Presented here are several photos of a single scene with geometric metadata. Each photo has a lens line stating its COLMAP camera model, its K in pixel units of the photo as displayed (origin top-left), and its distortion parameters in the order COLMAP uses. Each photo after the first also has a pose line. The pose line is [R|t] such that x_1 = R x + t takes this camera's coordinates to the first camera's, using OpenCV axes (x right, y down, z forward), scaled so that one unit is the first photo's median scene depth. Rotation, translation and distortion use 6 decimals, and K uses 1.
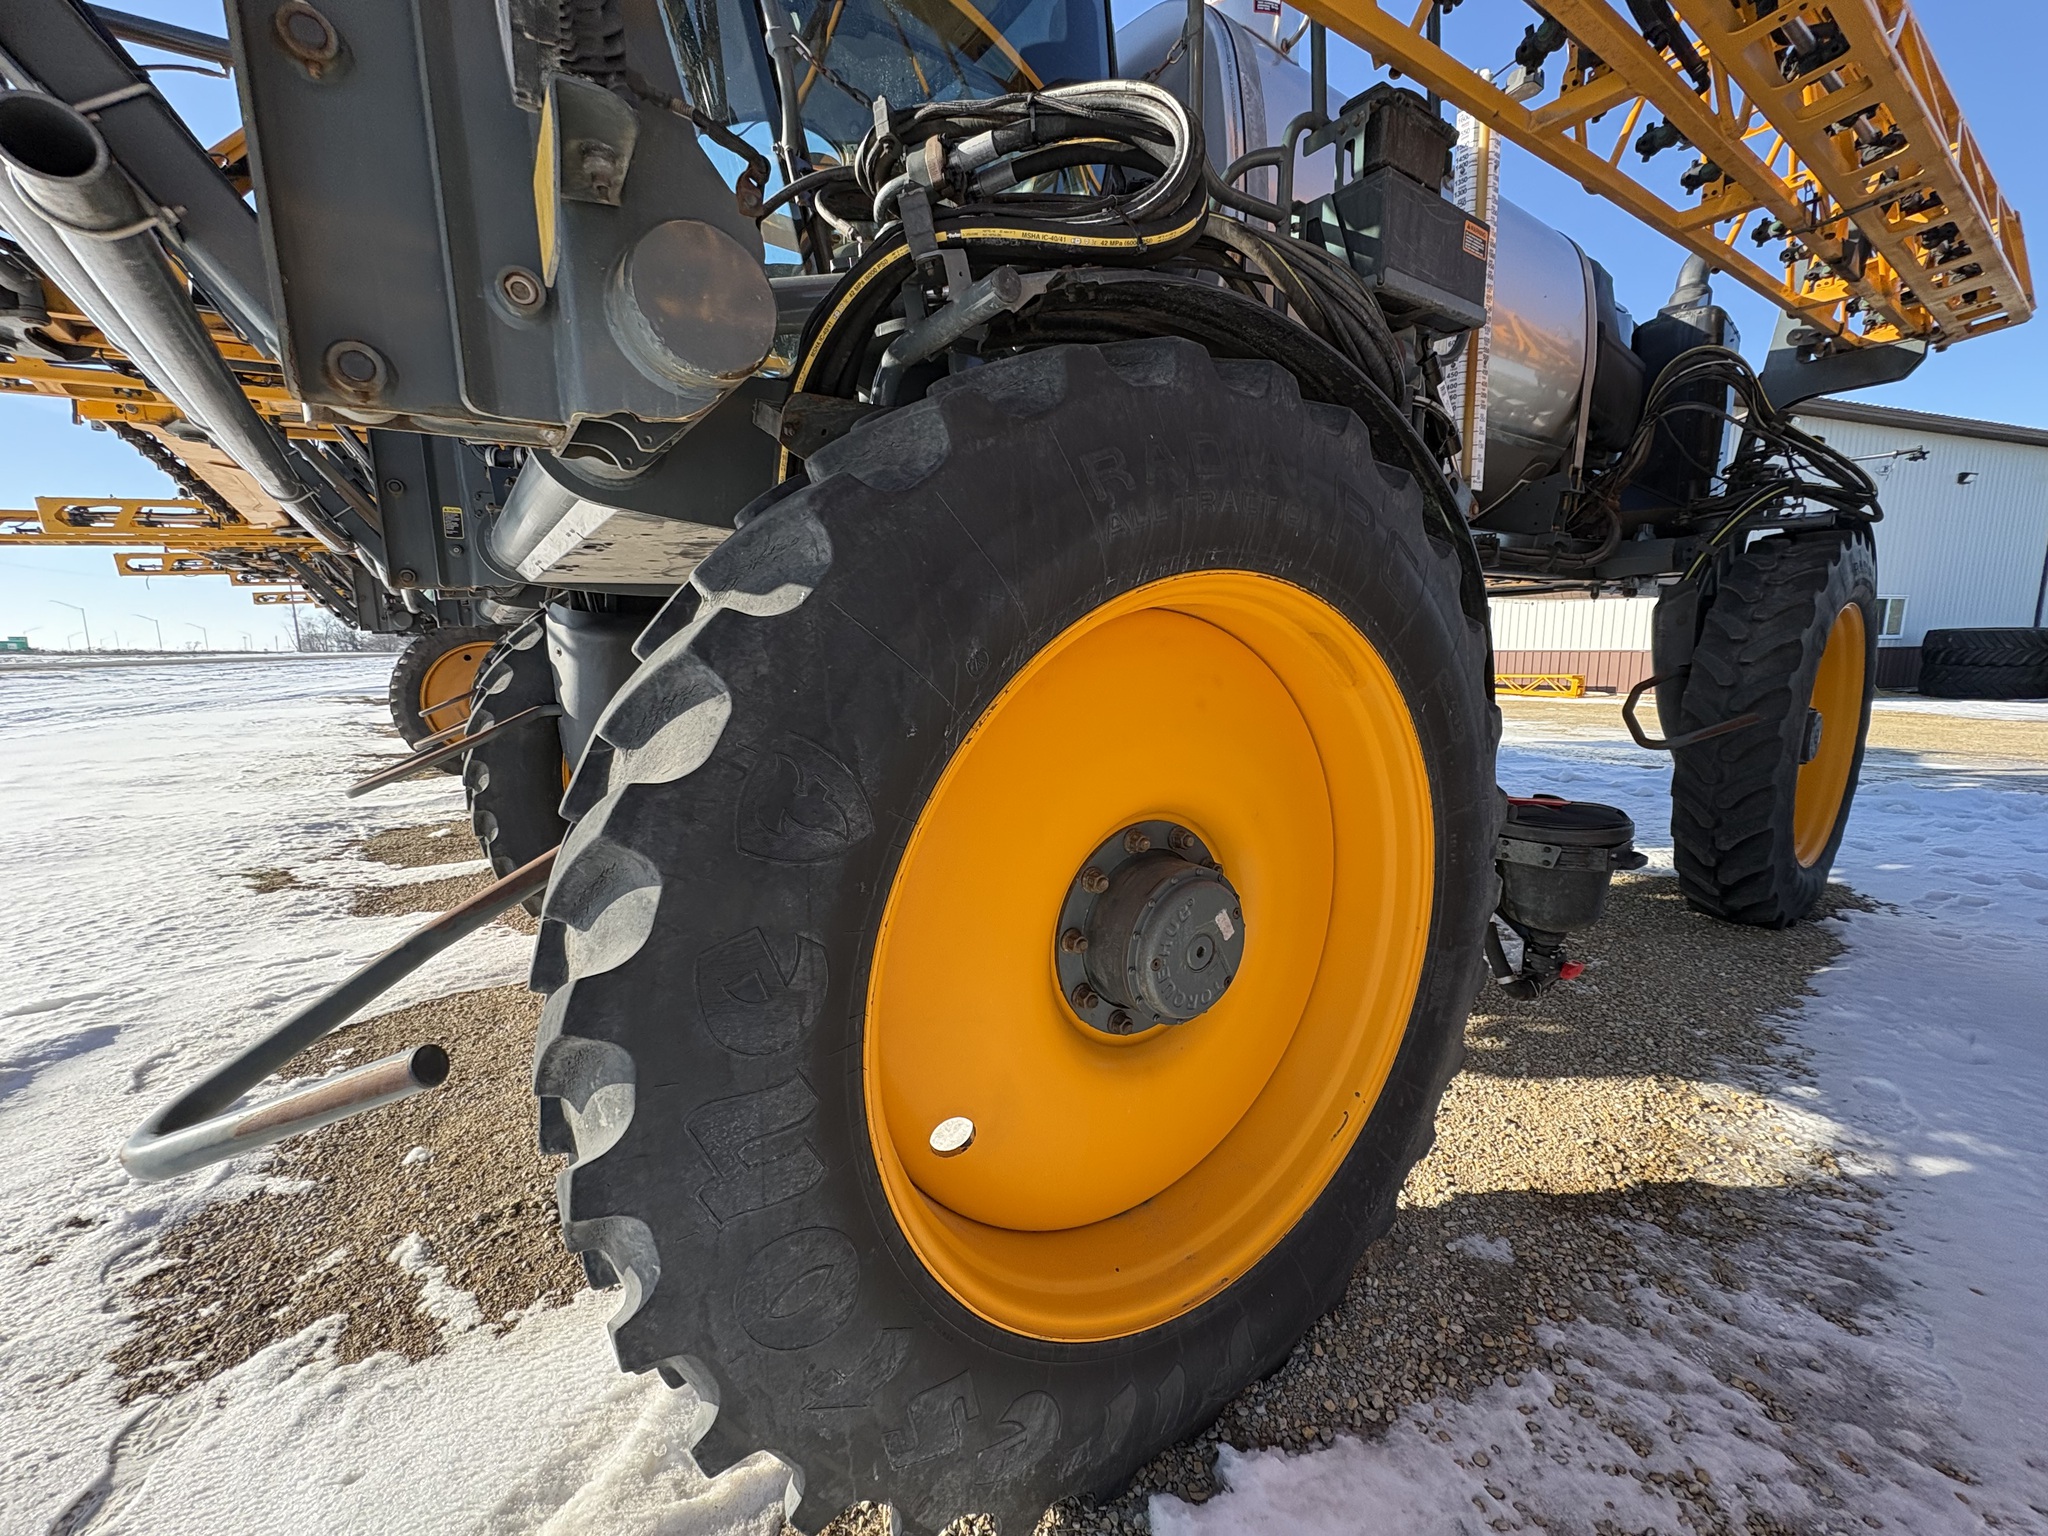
lens RADIAL K [[808.3, 0, 1022.7], [0, 808.3, 768.6], [0, 0, 1]] dist [-0.000935, 0.000249]
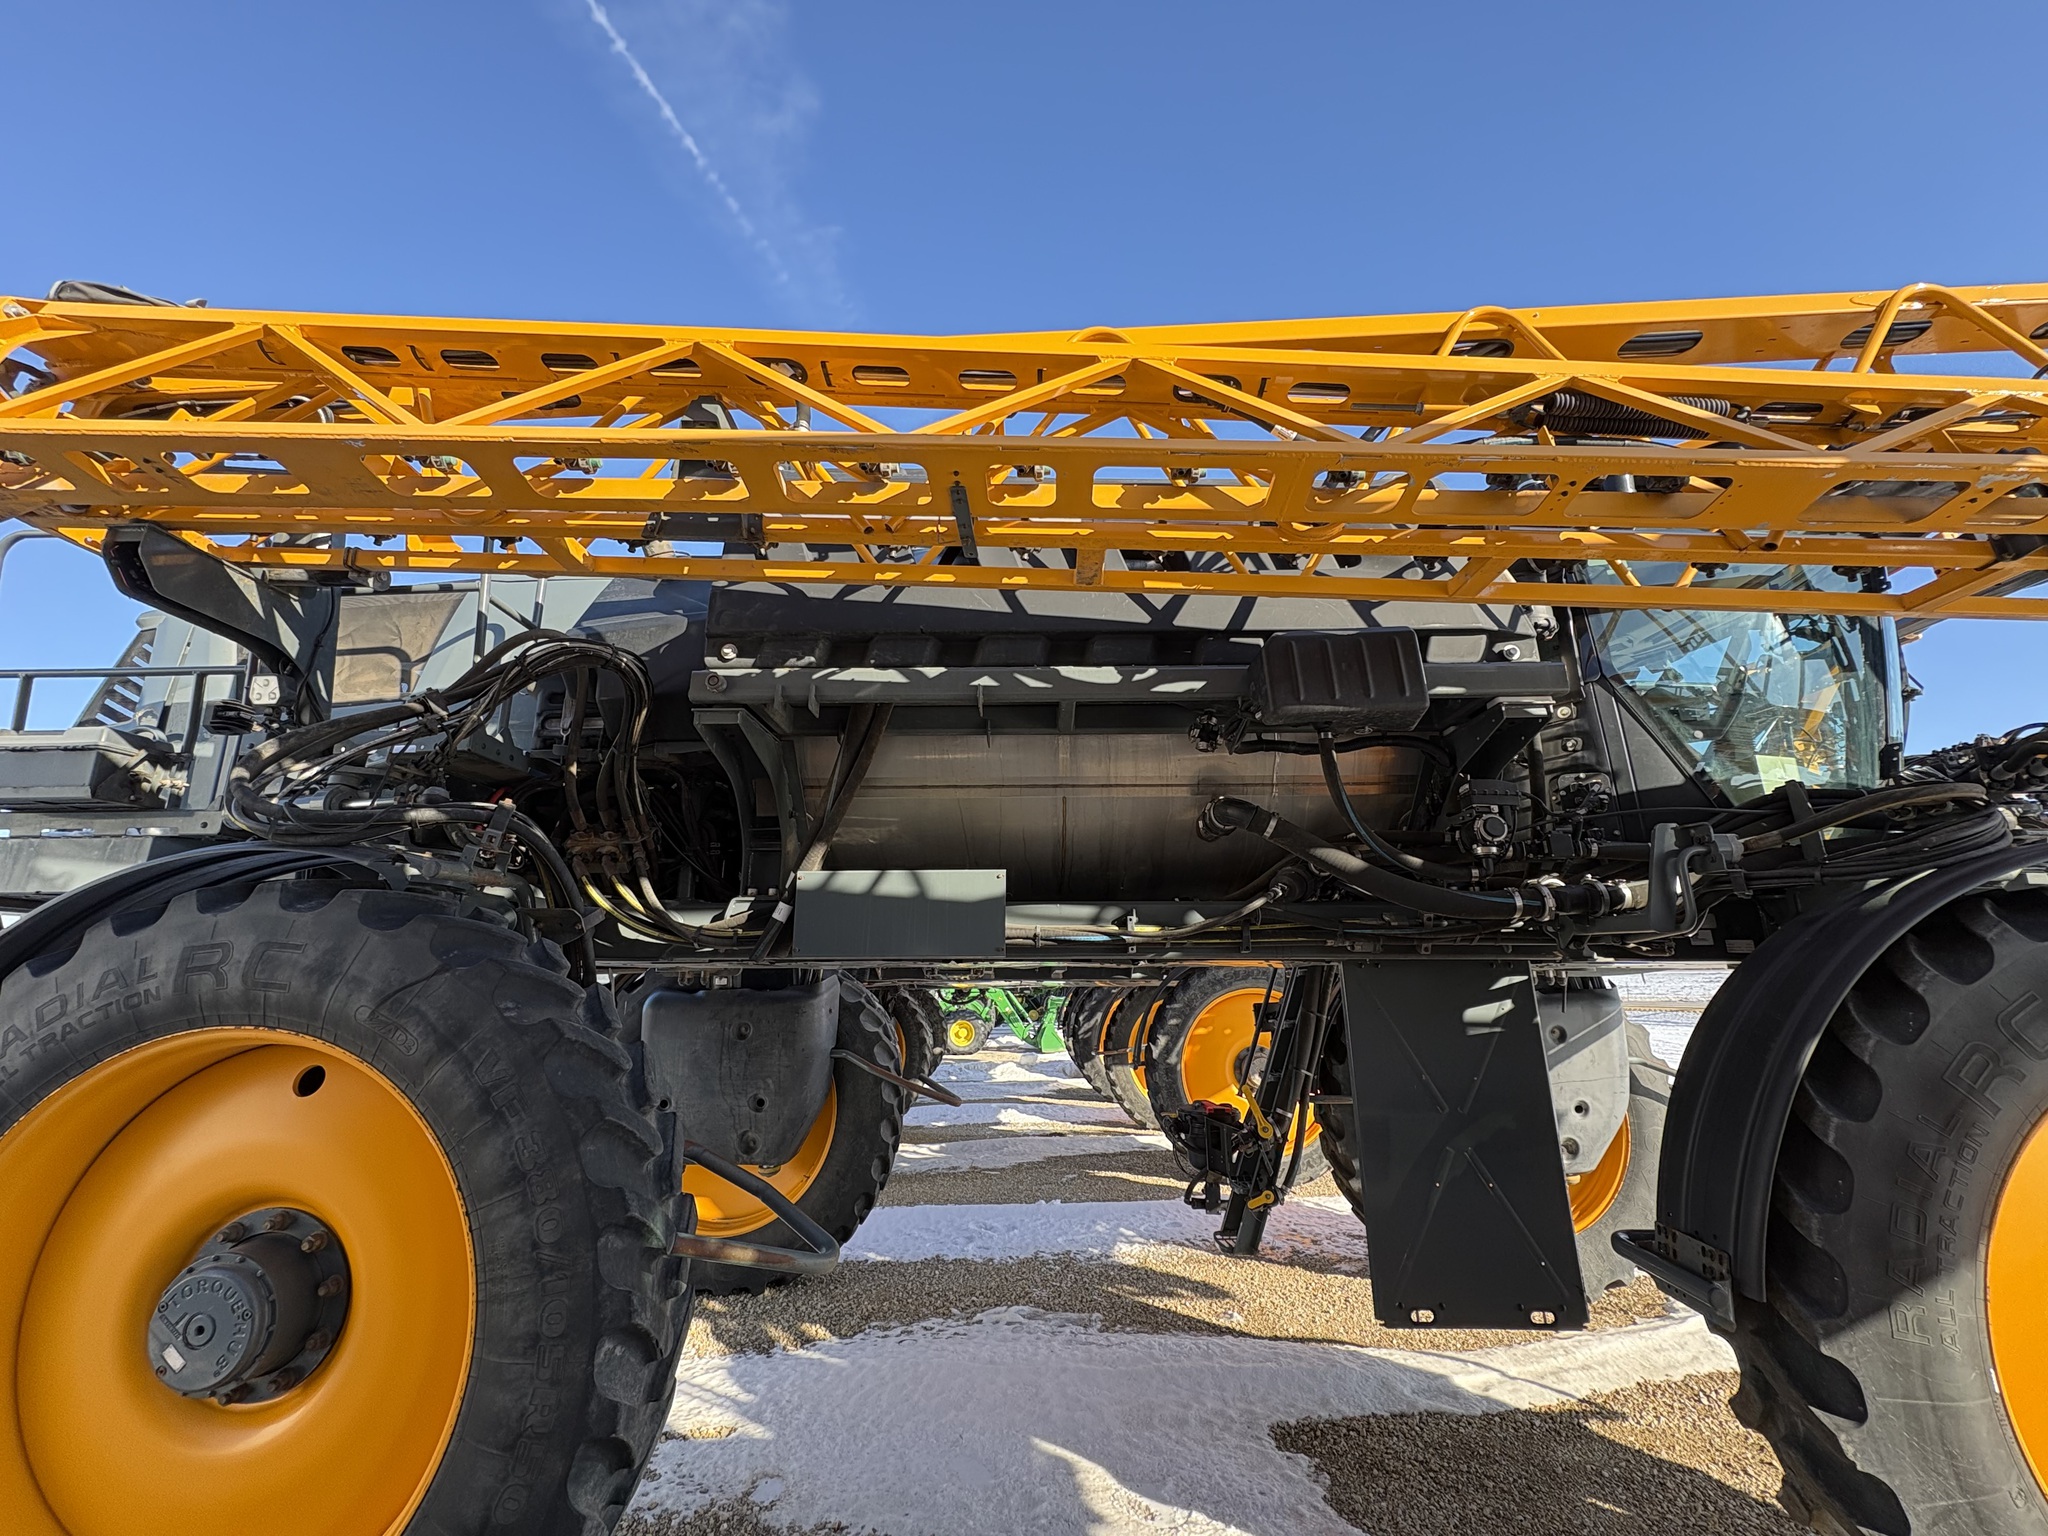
lens RADIAL K [[808.3, 0, 1026.1], [0, 808.3, 770.3], [0, 0, 1]] dist [-0.000935, 0.000249]
pose [[-0.793587, 0.175977, 0.582453, -0.204659], [0.110706, 0.983045, -0.146173, -0.362600], [-0.598301, -0.051520, -0.799614, 2.008766]]
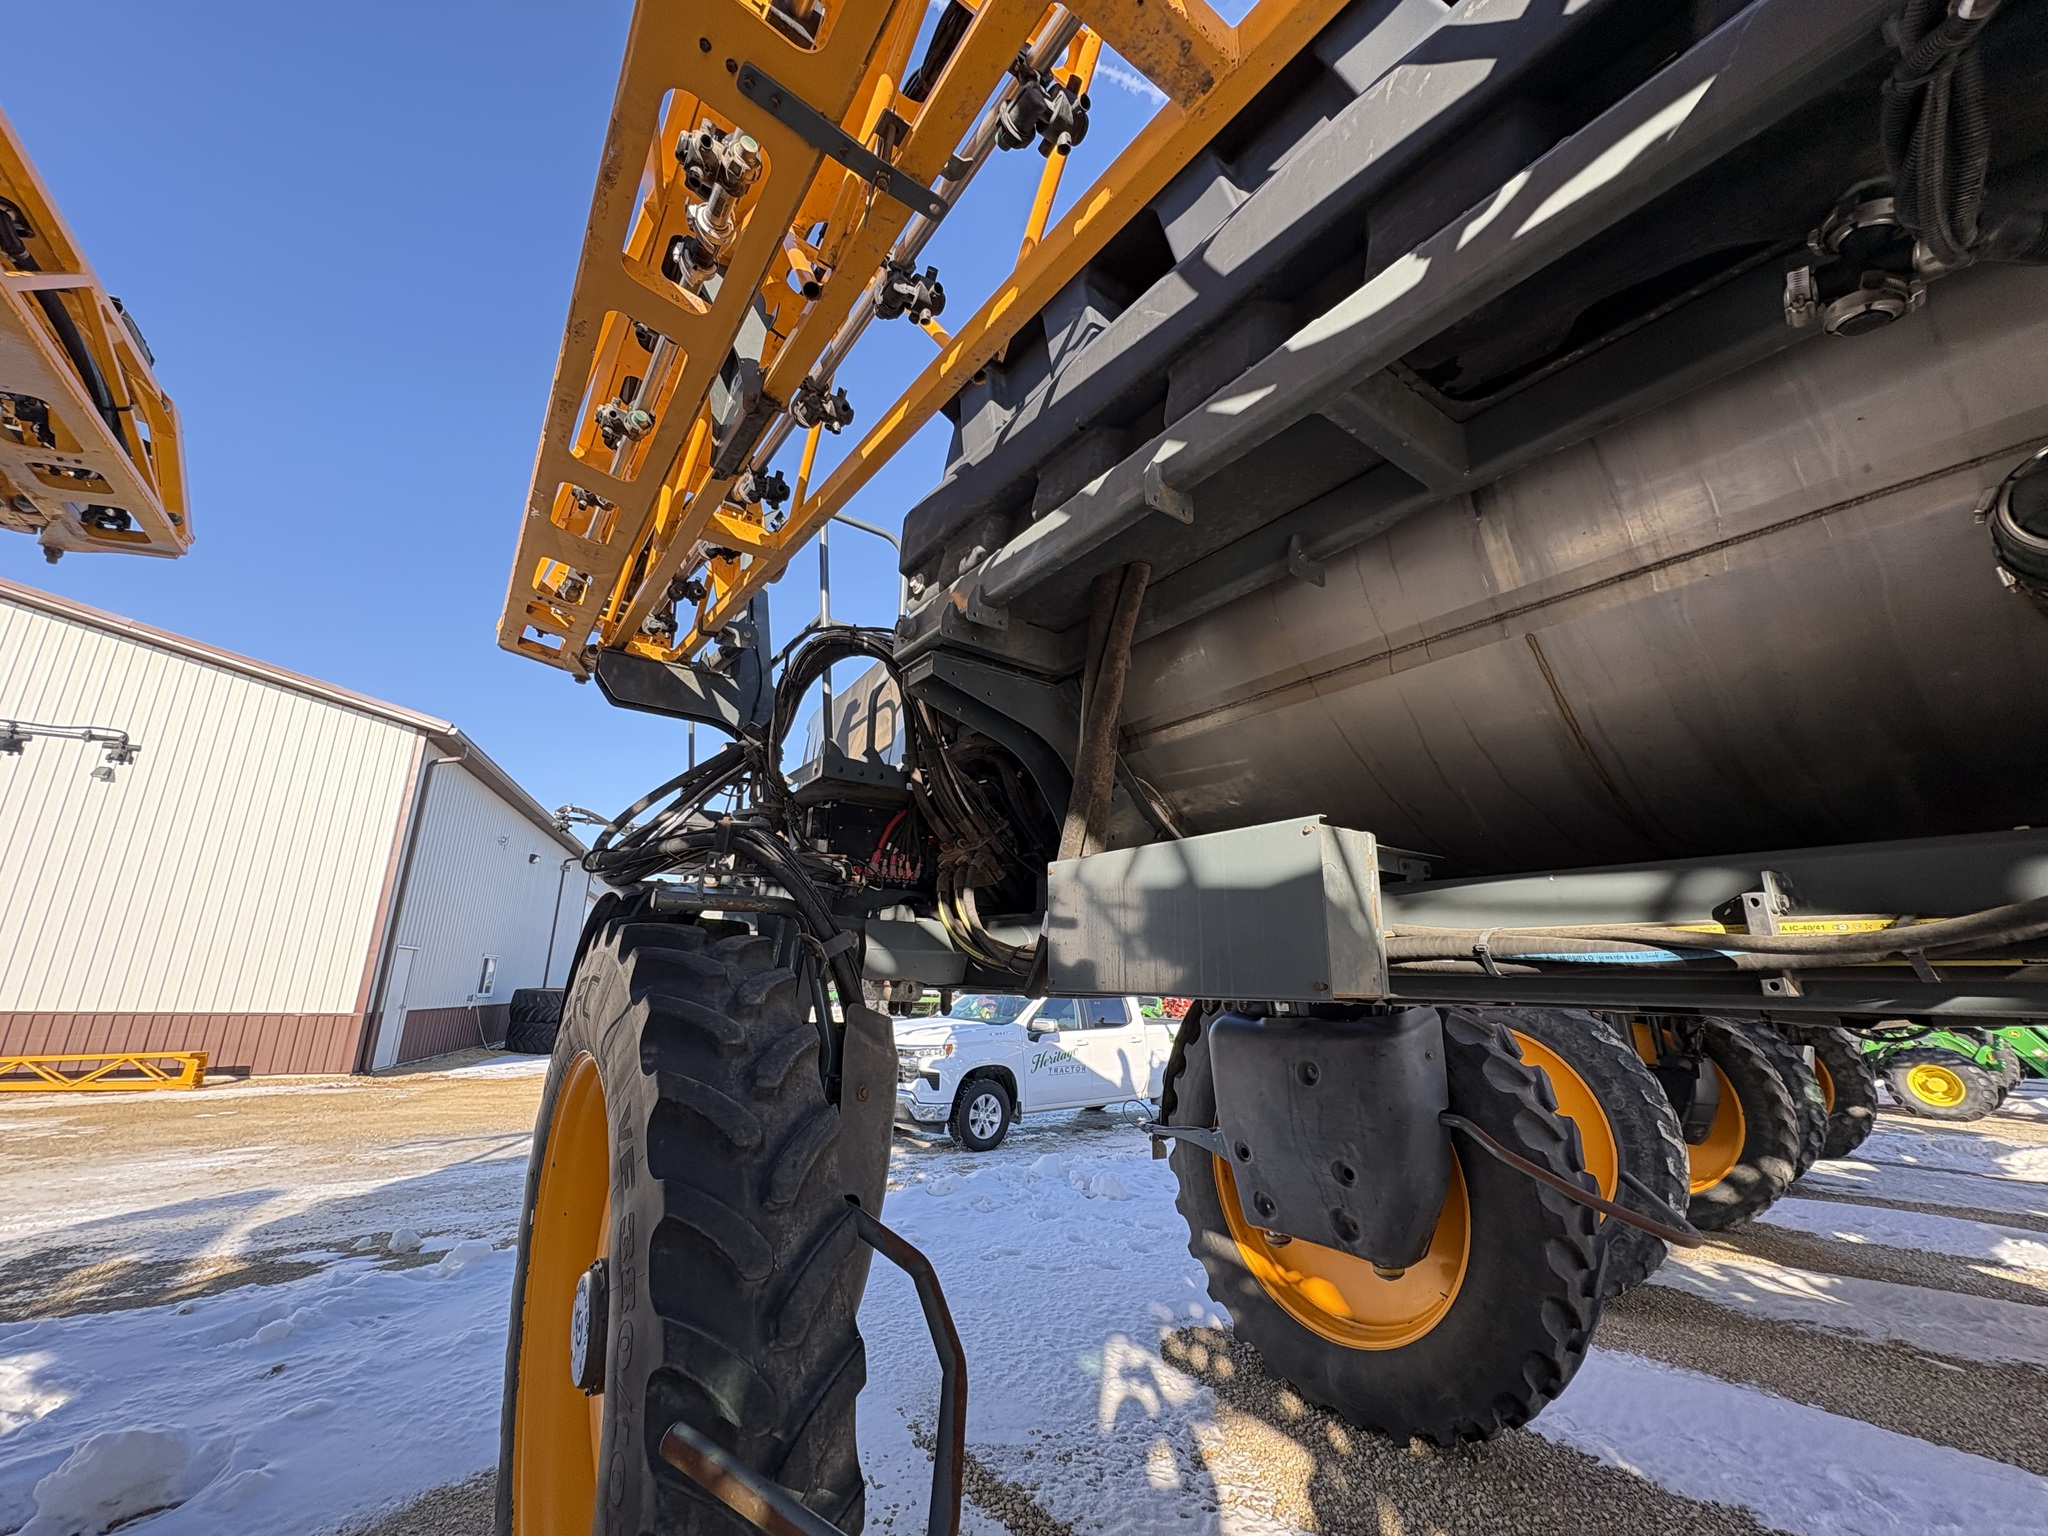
lens RADIAL K [[808.3, 0, 1023.5], [0, 808.3, 768.3], [0, 0, 1]] dist [-0.000935, 0.000249]
pose [[0.007317, 0.275490, 0.961276, -0.082190], [0.133378, 0.952443, -0.273974, -0.323854], [-0.991038, 0.130218, -0.029775, 1.555662]]
